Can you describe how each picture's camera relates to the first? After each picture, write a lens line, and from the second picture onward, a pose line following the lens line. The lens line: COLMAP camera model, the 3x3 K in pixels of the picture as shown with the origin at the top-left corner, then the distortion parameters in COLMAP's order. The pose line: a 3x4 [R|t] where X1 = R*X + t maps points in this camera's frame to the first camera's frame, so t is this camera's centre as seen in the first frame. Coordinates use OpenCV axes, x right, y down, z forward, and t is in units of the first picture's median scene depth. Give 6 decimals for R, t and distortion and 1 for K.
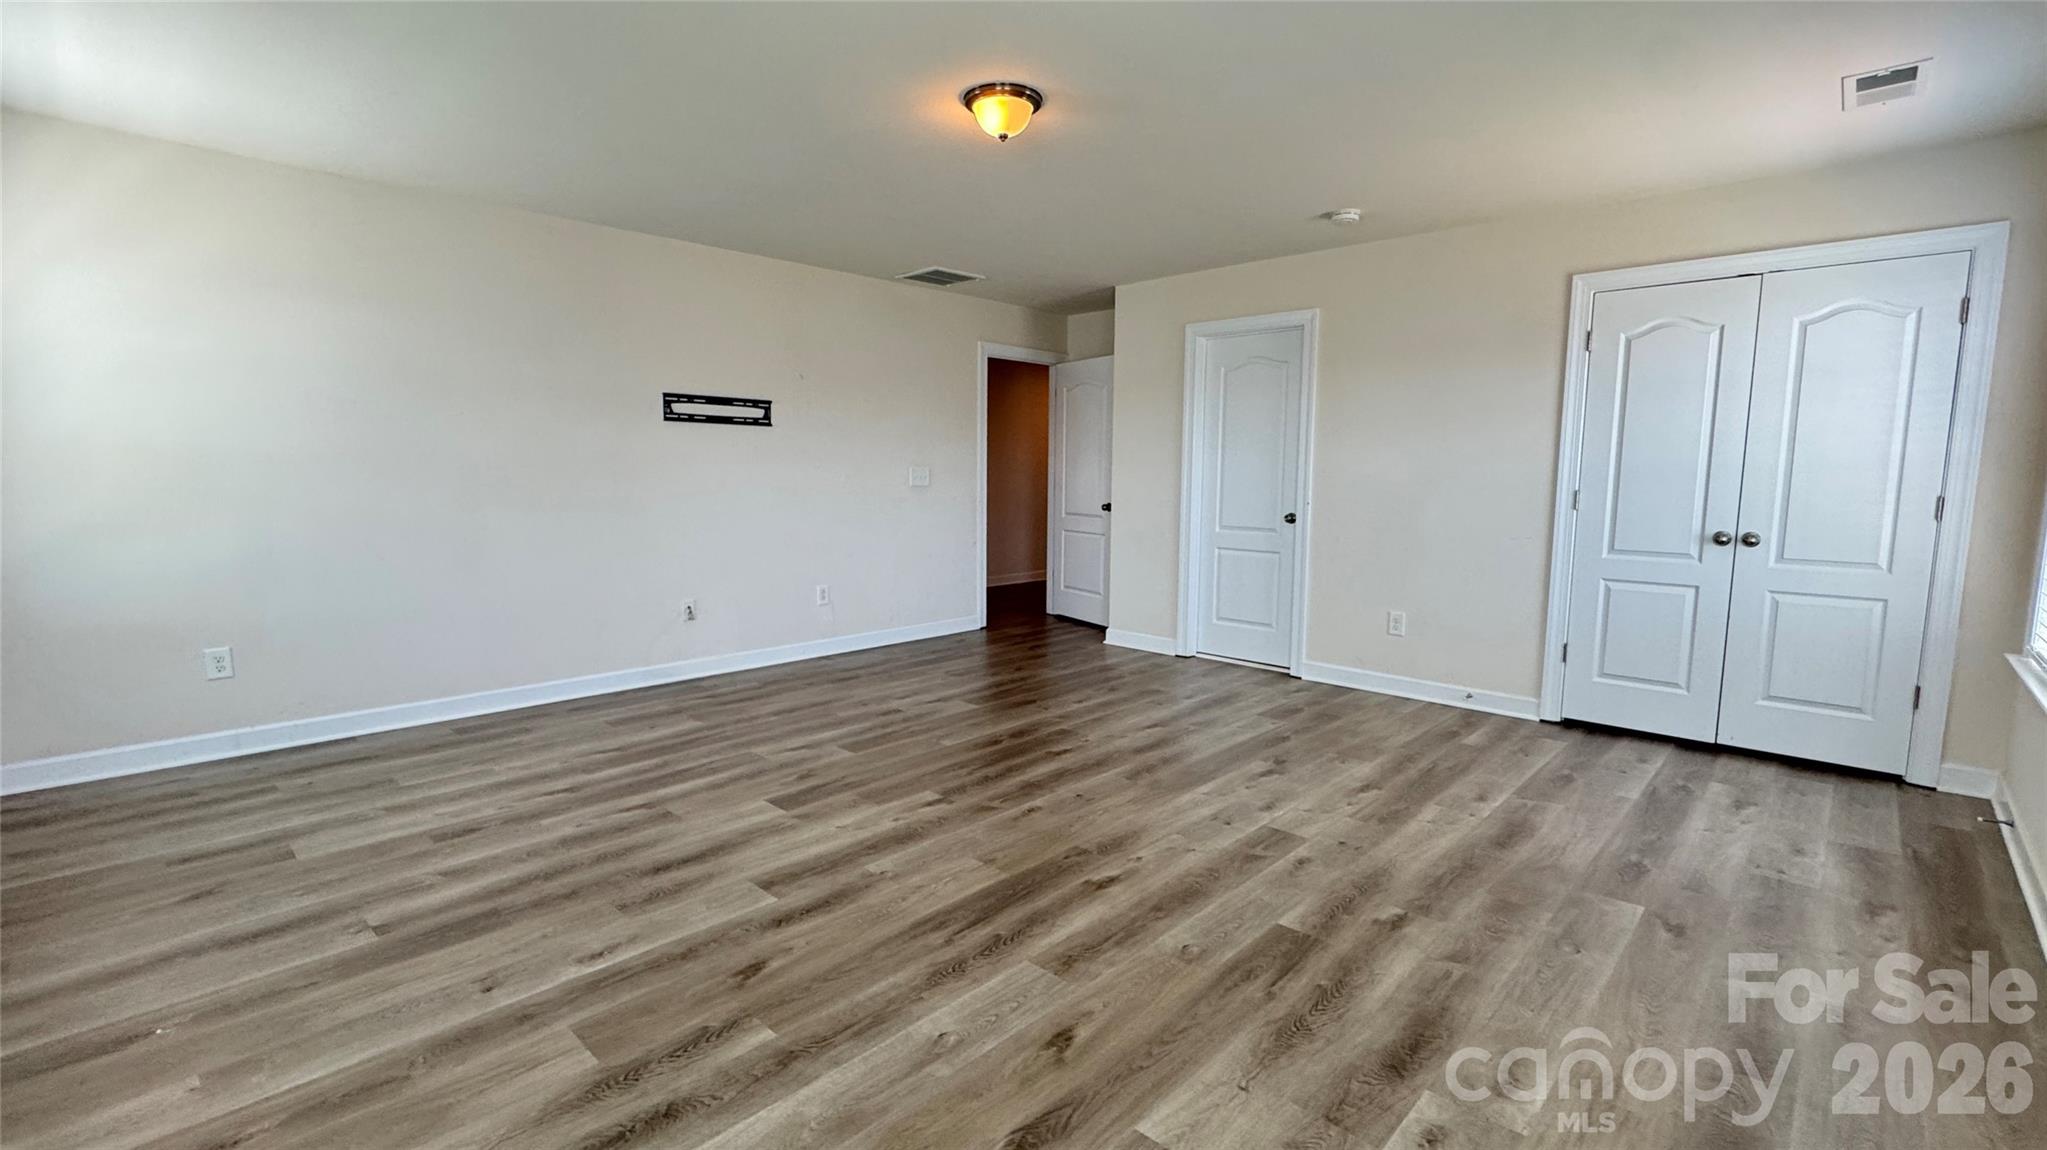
lens RADIAL K [[904.6, 0, 1023.5], [0, 904.6, 575.0], [0, 0, 1]] dist [-0.003768, -0.000035]
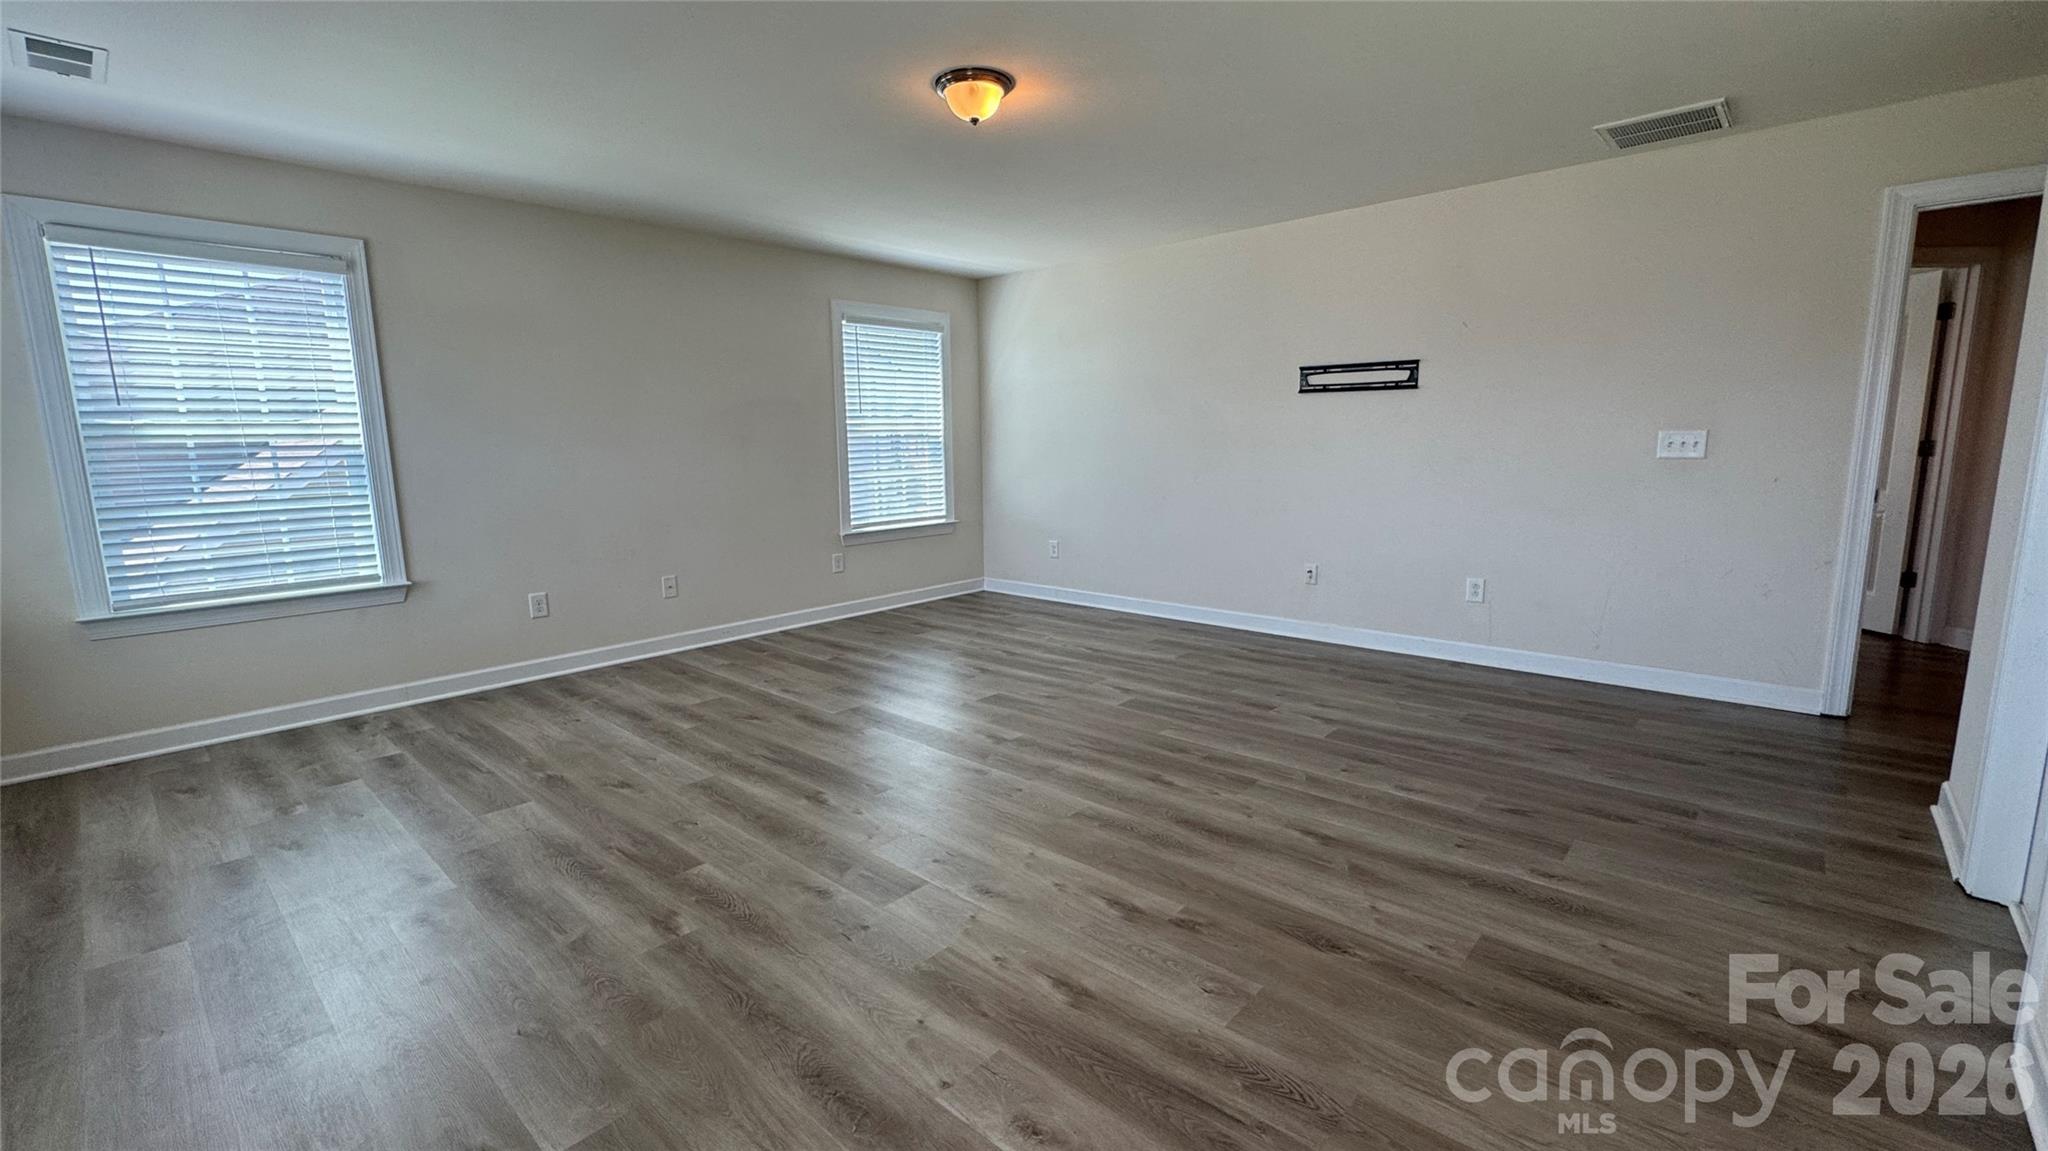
lens RADIAL K [[844.1, 0, 1016.5], [0, 844.1, 596.7], [0, 0, 1]] dist [-0.000018, 0.000150]
pose [[0.016362, 0.176275, -0.984205, 0.904134], [-0.100226, 0.979668, 0.173796, -0.109392], [0.994830, 0.095799, 0.033697, 0.953861]]
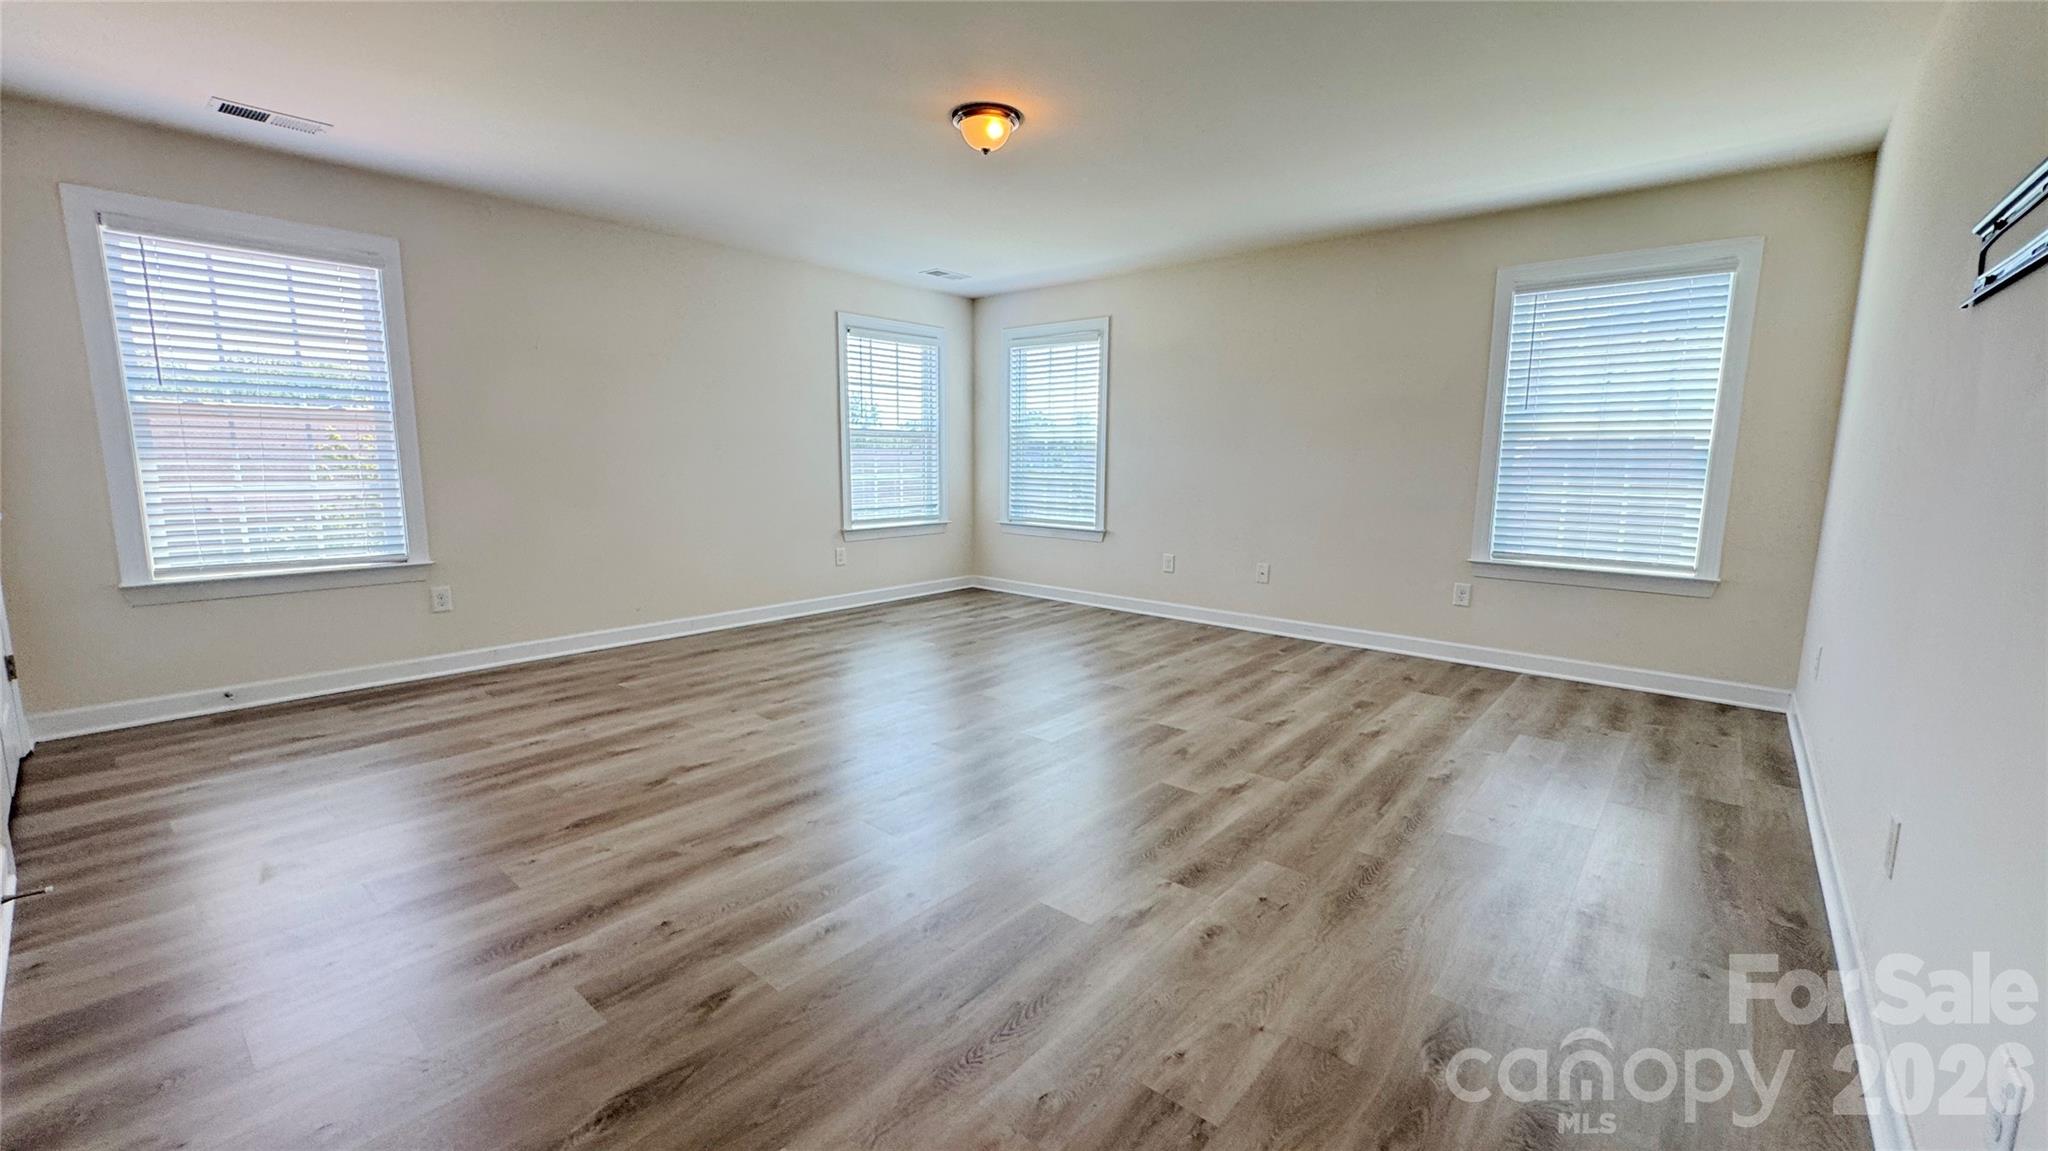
lens RADIAL K [[819.4, 0, 1024.0], [0, 819.4, 575.5], [0, 0, 1]] dist [-0.002284, 0.000270]
pose [[-0.998557, -0.008545, -0.053011, -0.018251], [-0.022106, 0.965127, 0.260846, -0.210005], [0.048934, 0.261642, -0.963924, 1.918272]]
